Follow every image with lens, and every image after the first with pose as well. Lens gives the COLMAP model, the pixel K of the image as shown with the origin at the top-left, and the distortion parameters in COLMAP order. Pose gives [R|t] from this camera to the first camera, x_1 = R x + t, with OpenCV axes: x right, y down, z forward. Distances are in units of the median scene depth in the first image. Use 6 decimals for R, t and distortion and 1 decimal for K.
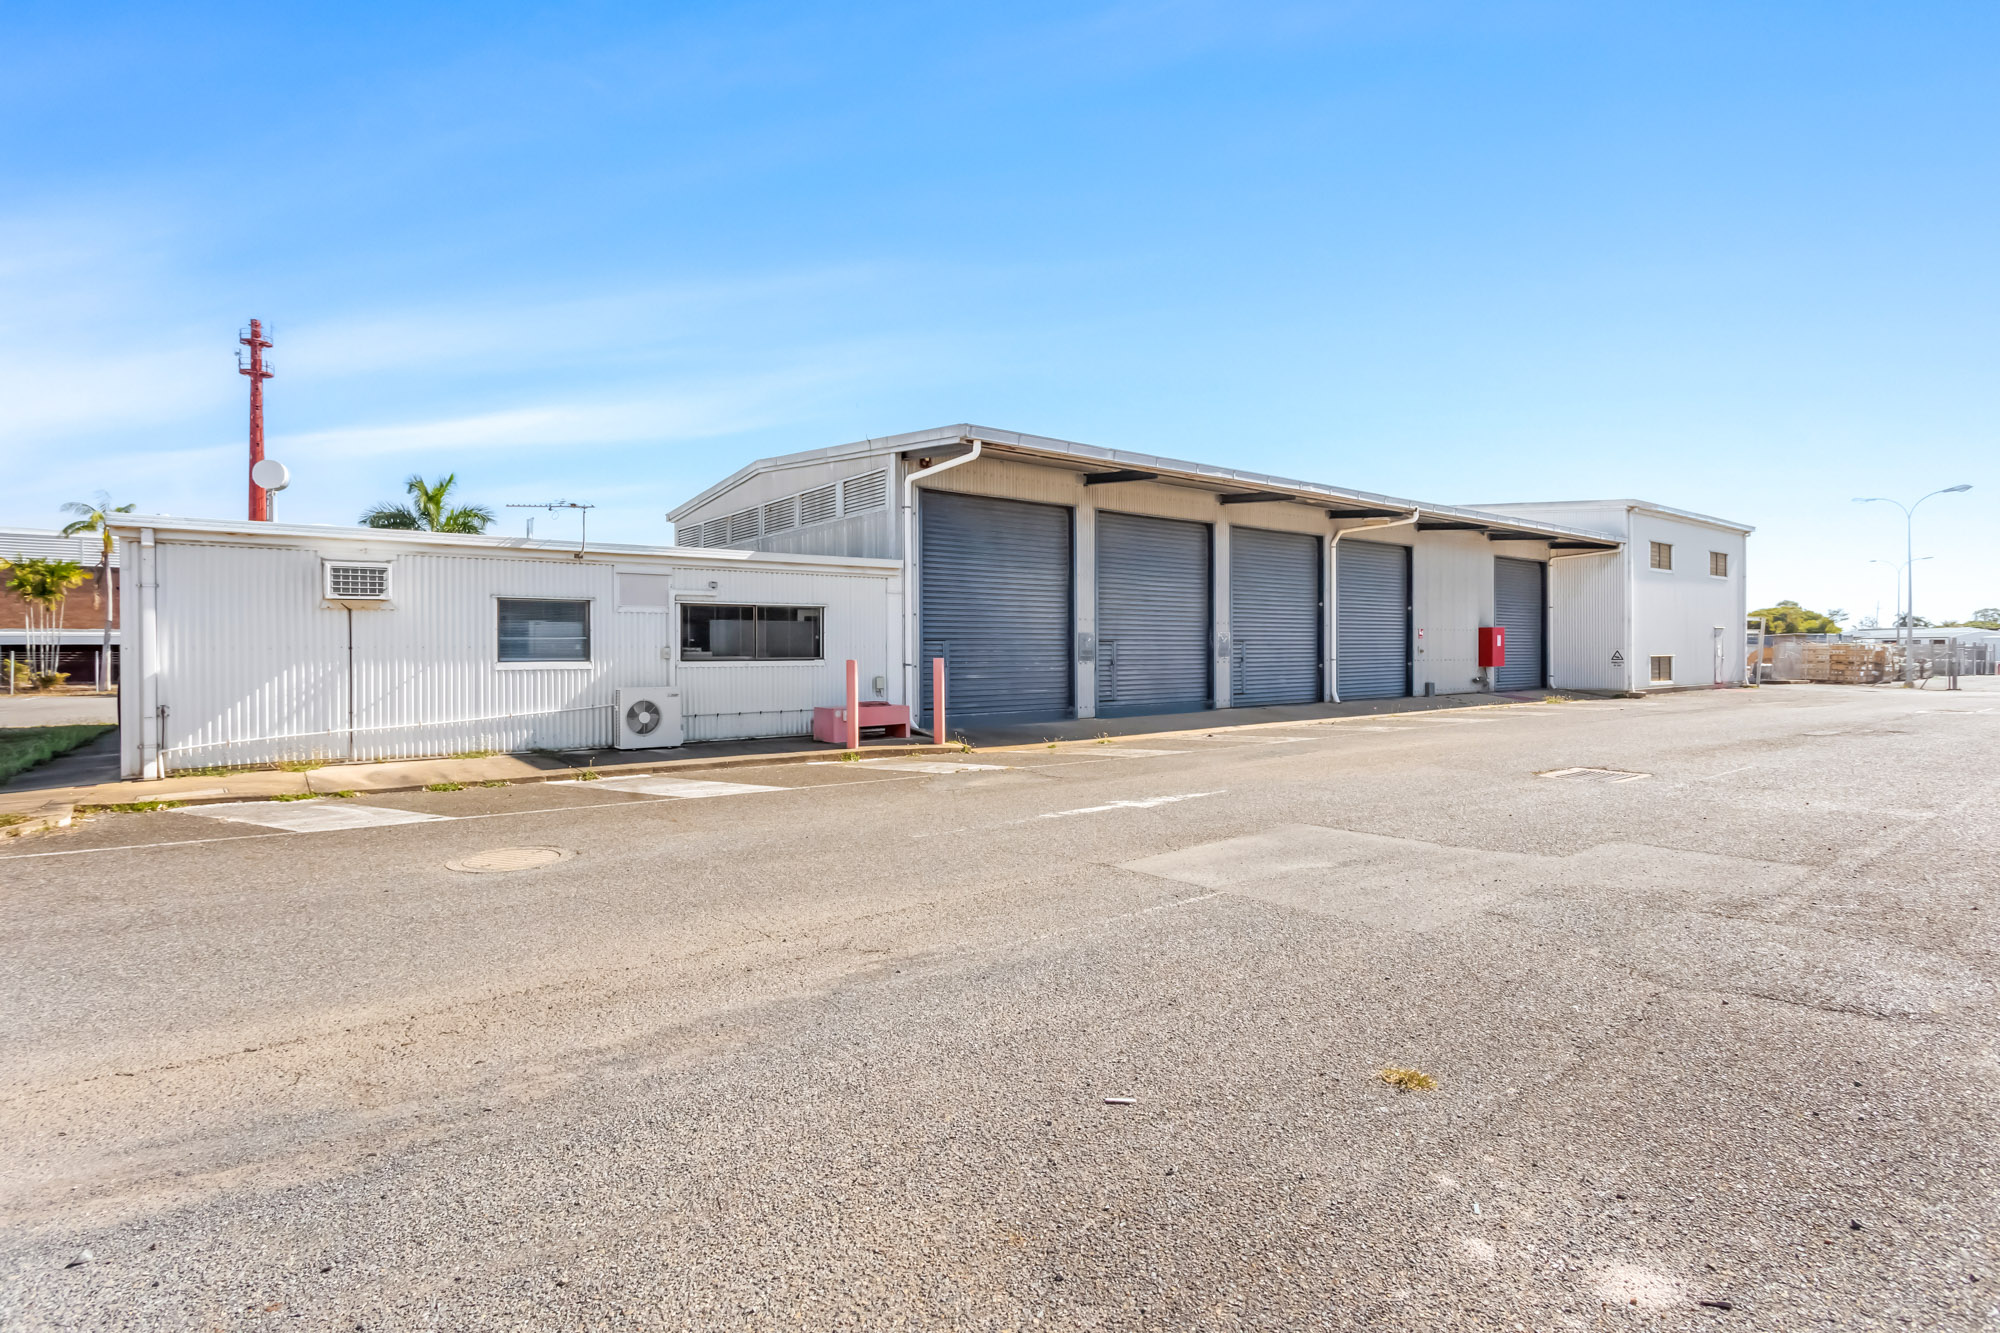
lens RADIAL K [[1010.7, 0, 997.7], [0, 1010.7, 651.8], [0, 0, 1]] dist [0.000250, 0.000173]
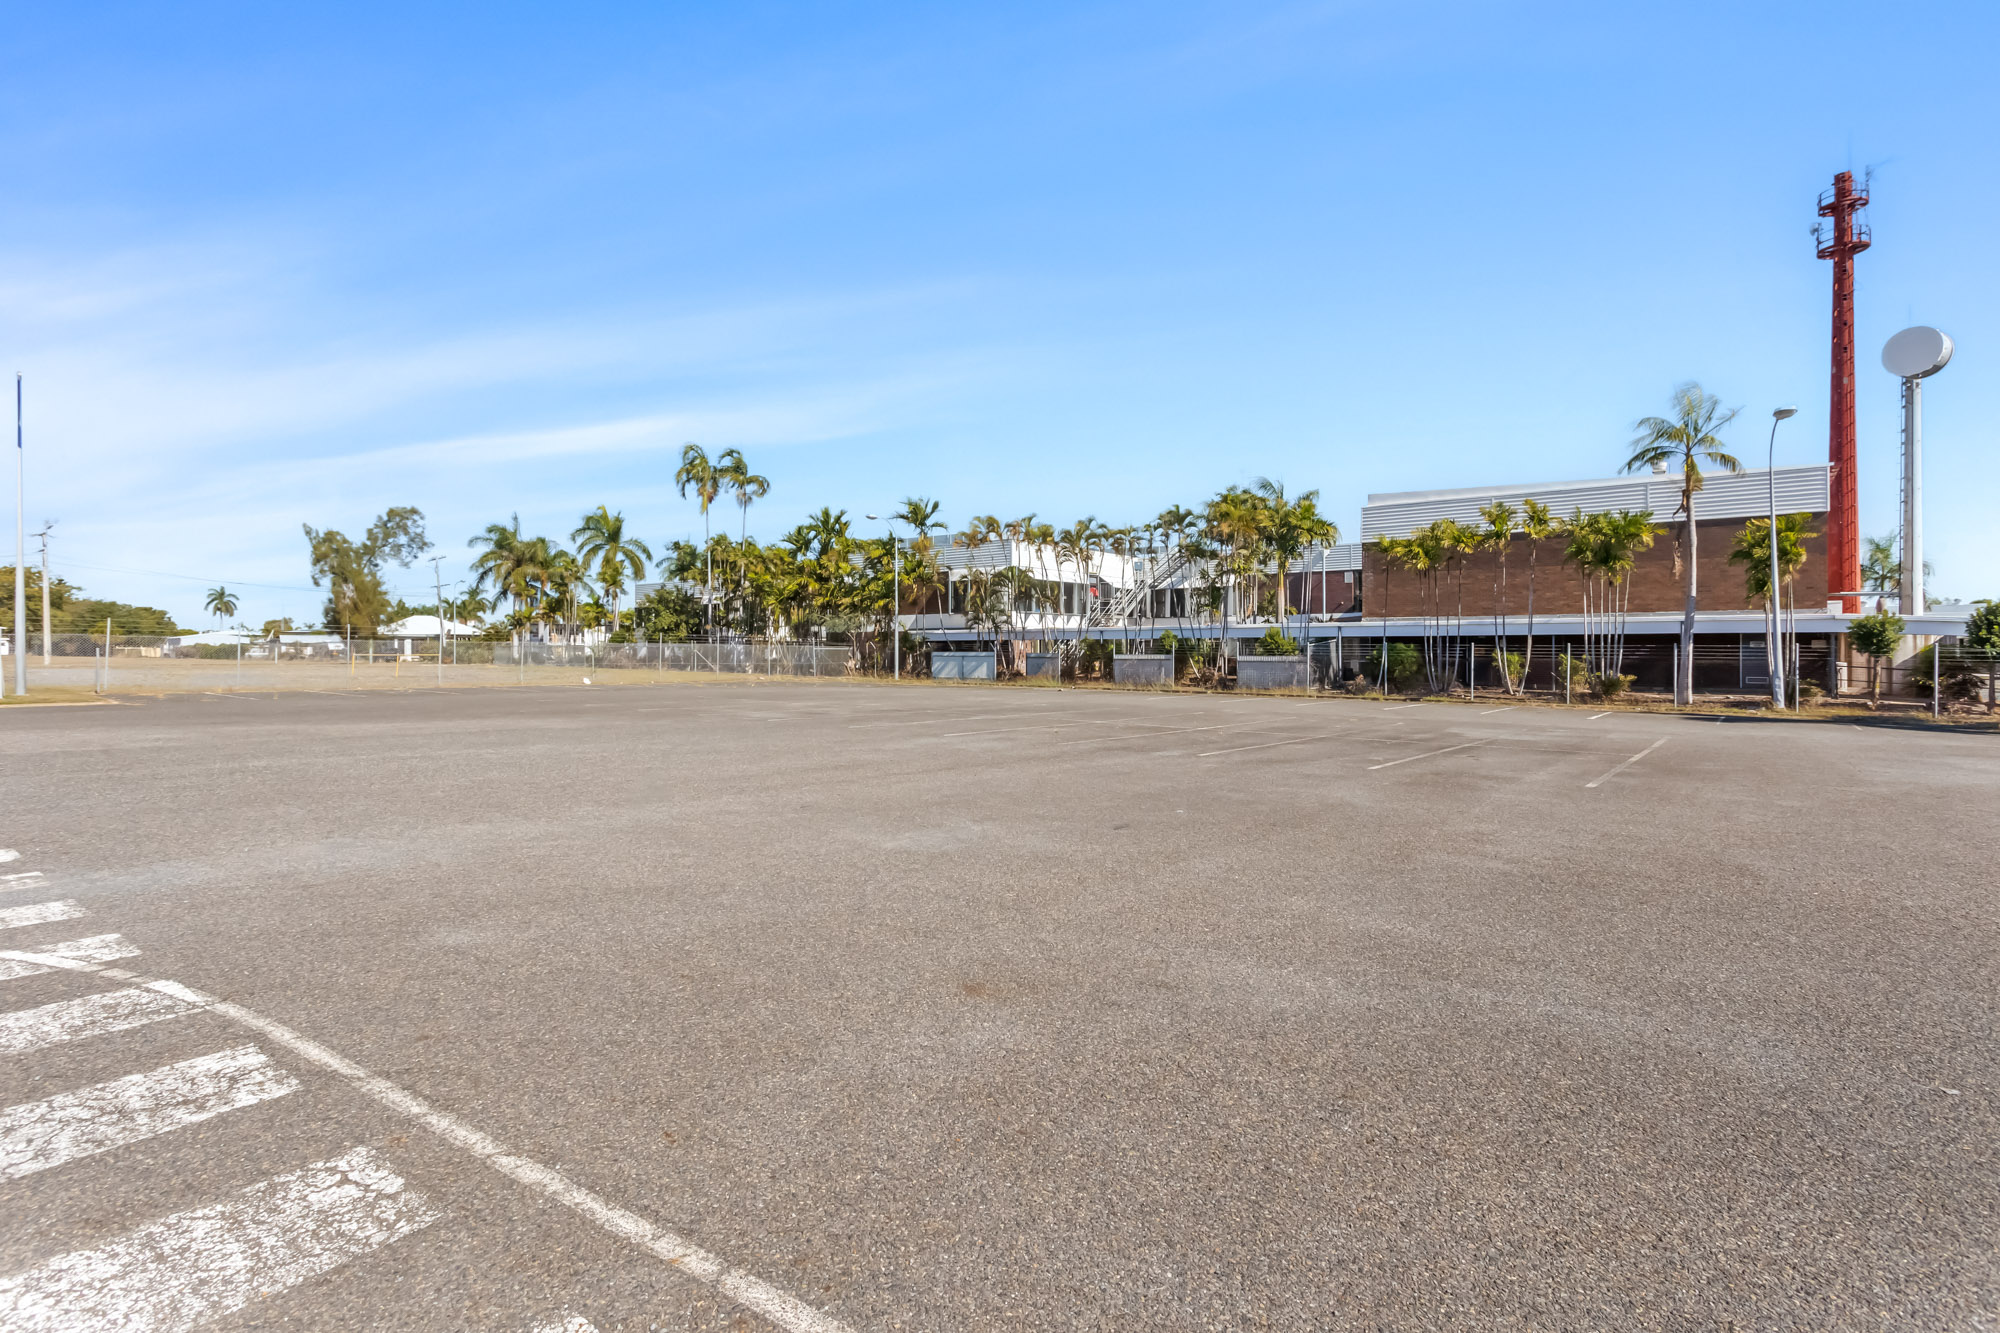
lens RADIAL K [[1010.7, 0, 997.7], [0, 1010.7, 651.8], [0, 0, 1]] dist [0.000250, 0.000173]
pose [[0.296135, 0.008801, -0.955105, -0.389261], [0.000428, 0.999956, 0.009347, -0.001655], [0.955146, -0.003177, 0.296119, 0.380218]]
